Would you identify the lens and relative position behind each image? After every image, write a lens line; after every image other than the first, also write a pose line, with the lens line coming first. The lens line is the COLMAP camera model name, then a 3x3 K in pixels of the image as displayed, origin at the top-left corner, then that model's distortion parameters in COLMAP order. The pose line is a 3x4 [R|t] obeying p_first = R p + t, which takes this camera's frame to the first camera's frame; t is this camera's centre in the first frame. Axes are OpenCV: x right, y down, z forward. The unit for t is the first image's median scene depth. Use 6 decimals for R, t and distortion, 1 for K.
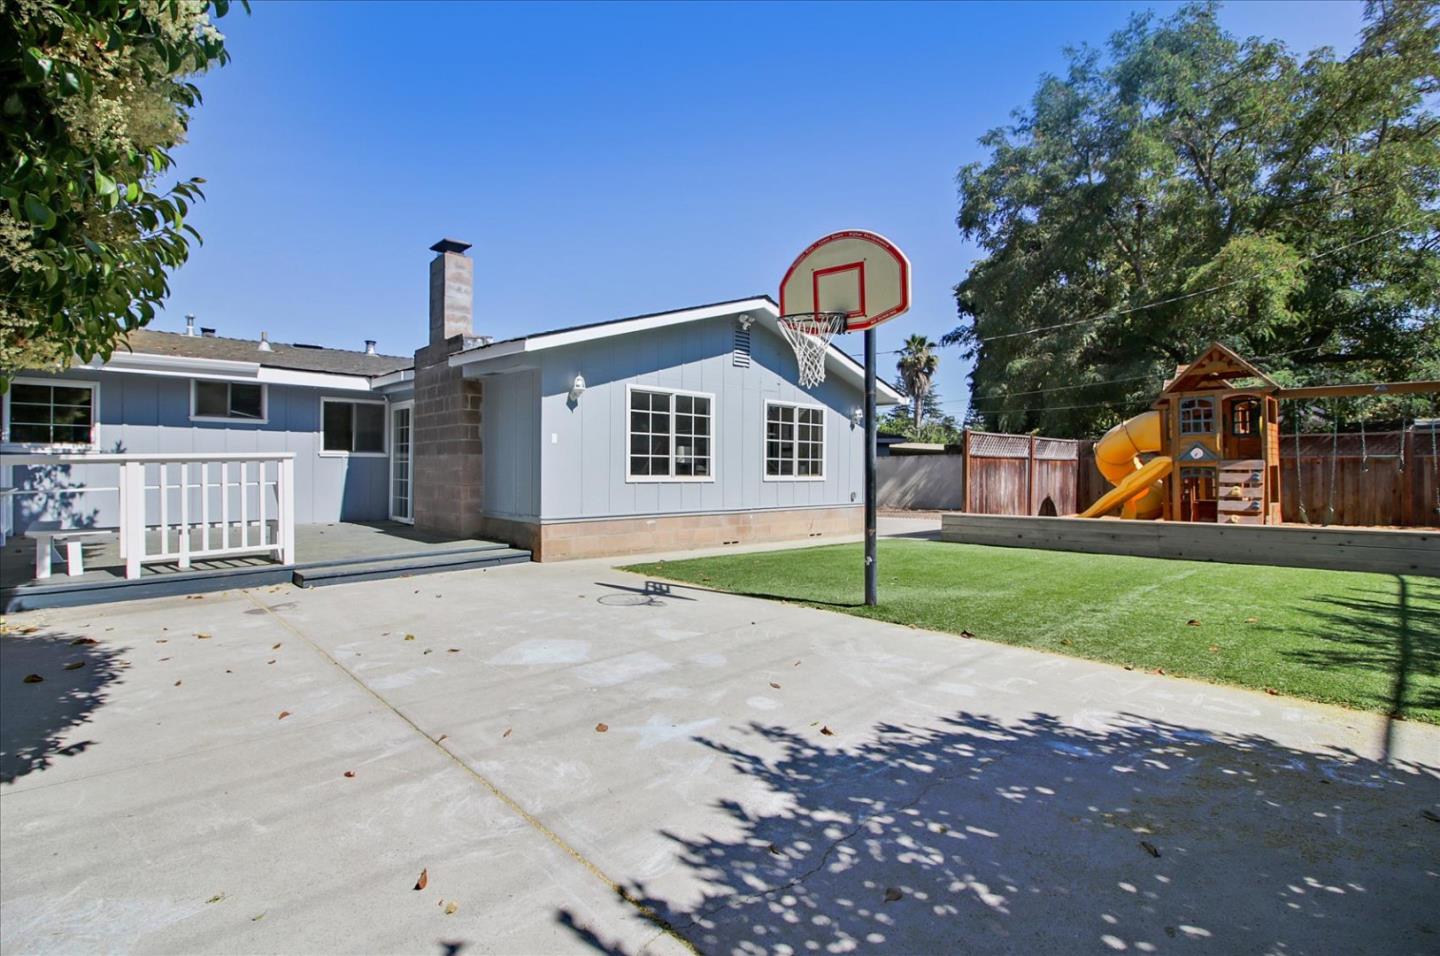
lens RADIAL K [[691.6, 0, 720.0], [0, 691.6, 478.0], [0, 0, 1]] dist [-0.017171, -0.000462]
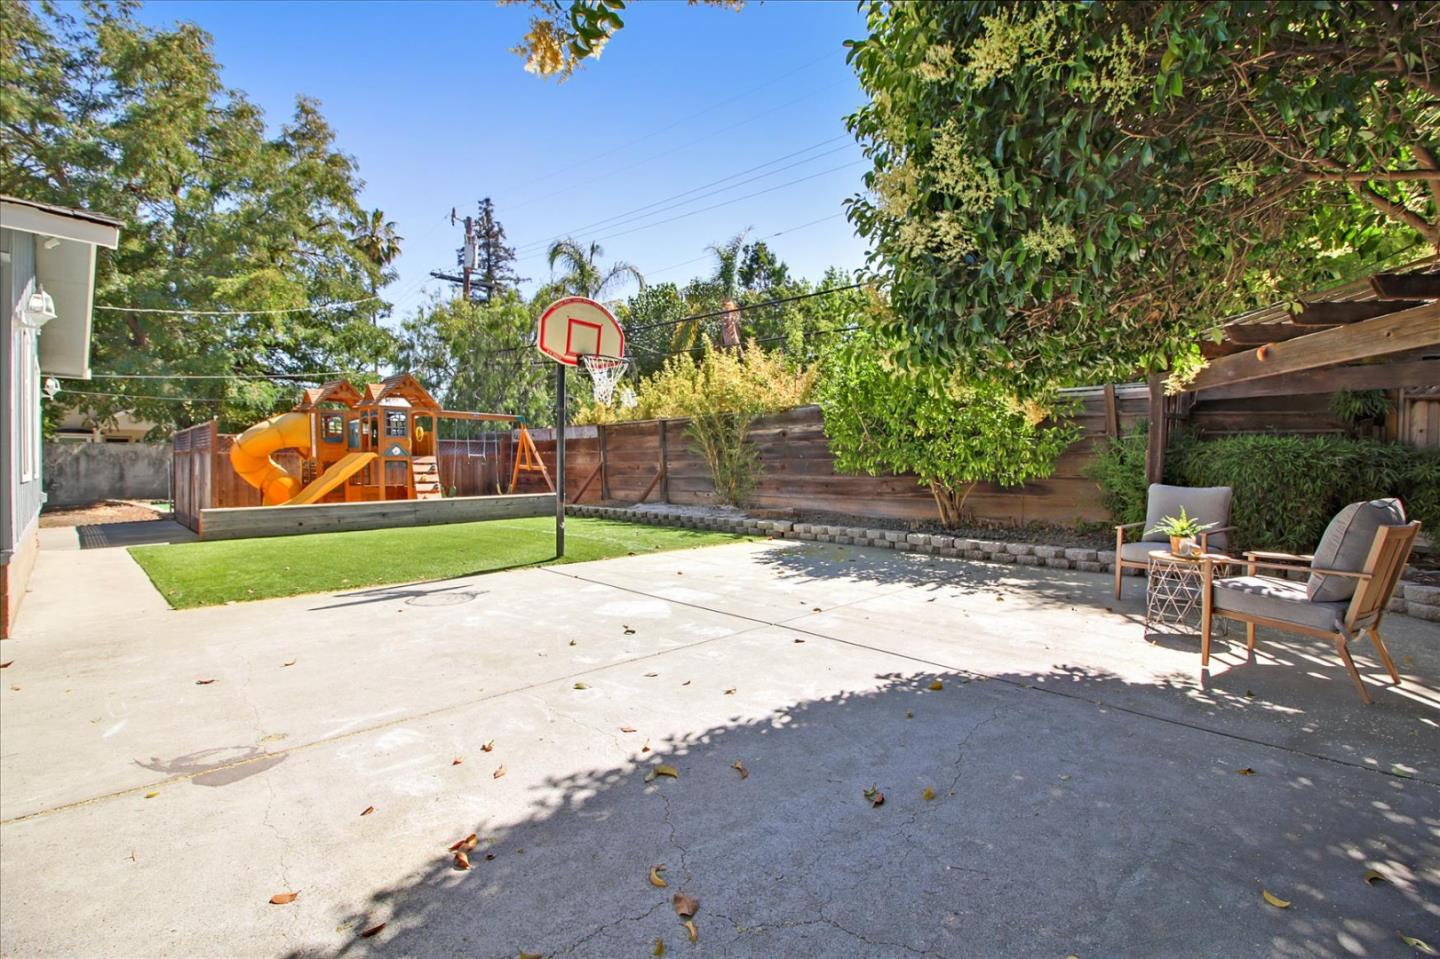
lens RADIAL K [[663.9, 0, 712.5], [0, 663.9, 471.0], [0, 0, 1]] dist [-0.001852, -0.000789]
pose [[-0.036898, -0.009690, 0.999272, -1.290976], [0.012152, 0.999875, 0.010144, -0.002589], [-0.999245, 0.012517, -0.036776, 0.813787]]
